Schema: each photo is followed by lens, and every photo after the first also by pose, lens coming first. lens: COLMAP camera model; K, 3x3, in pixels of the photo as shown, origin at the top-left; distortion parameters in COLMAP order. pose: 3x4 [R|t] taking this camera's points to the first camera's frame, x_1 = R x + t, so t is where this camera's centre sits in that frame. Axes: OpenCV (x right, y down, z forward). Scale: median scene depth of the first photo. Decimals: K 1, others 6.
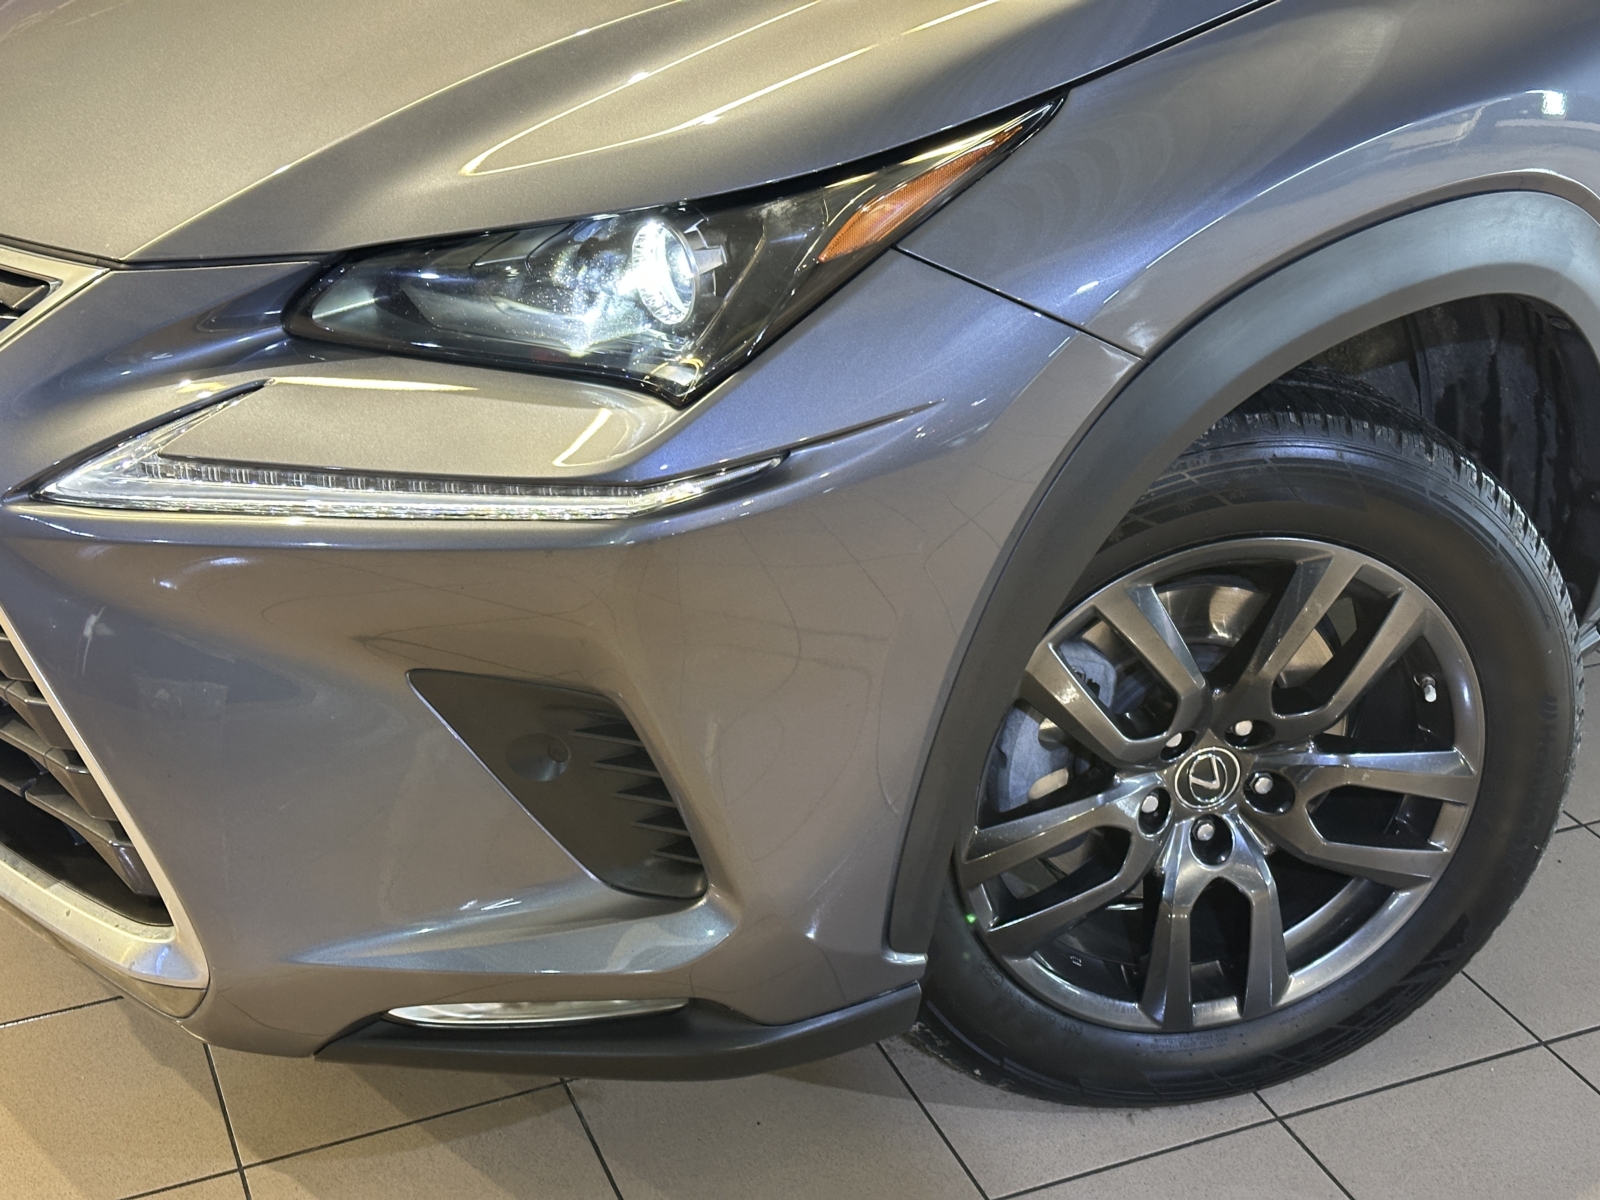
lens RADIAL K [[2272.1, 0, 800.0], [0, 2272.1, 600.0], [0, 0, 1]] dist [0.028127, 0.032994]
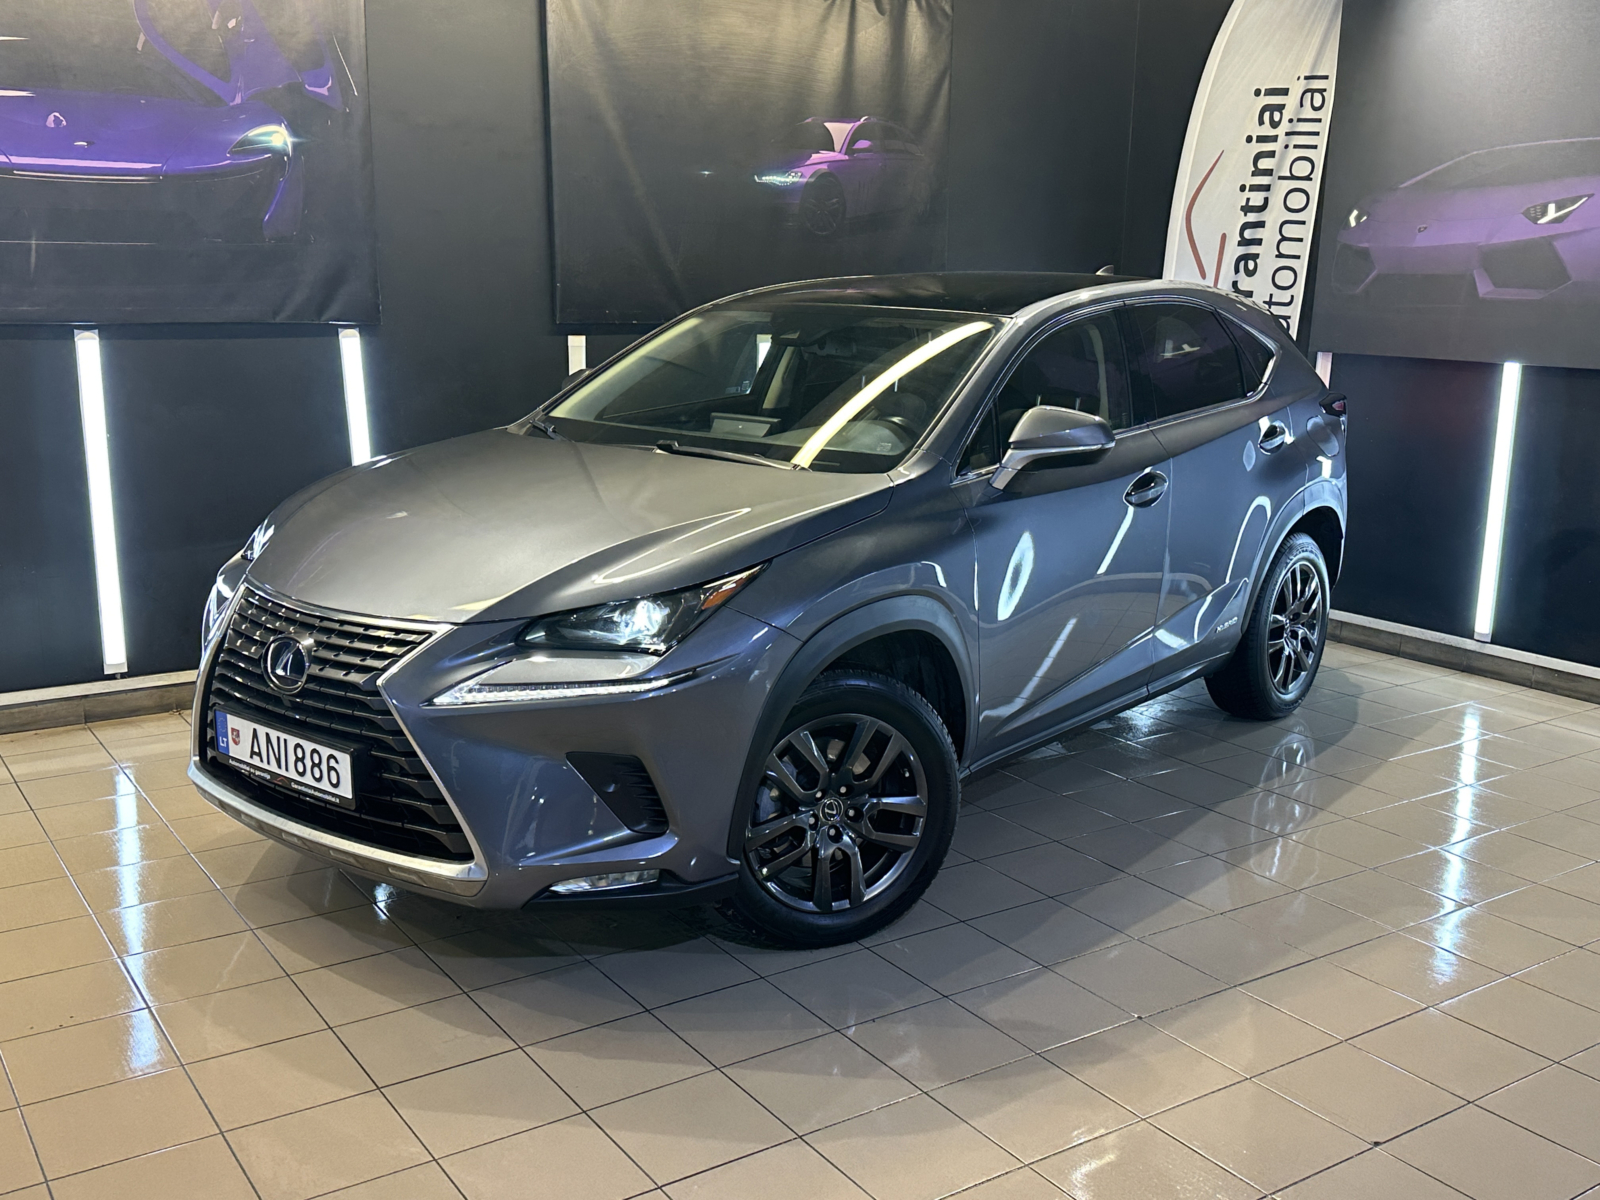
lens RADIAL K [[1579.1, 0, 800.0], [0, 1579.1, 600.0], [0, 0, 1]] dist [-0.005659, 0.003296]
pose [[0.980481, -0.025294, 0.194978, -0.250731], [0.075978, 0.963396, -0.257091, 0.362053], [-0.181338, 0.266887, 0.946513, -0.968679]]
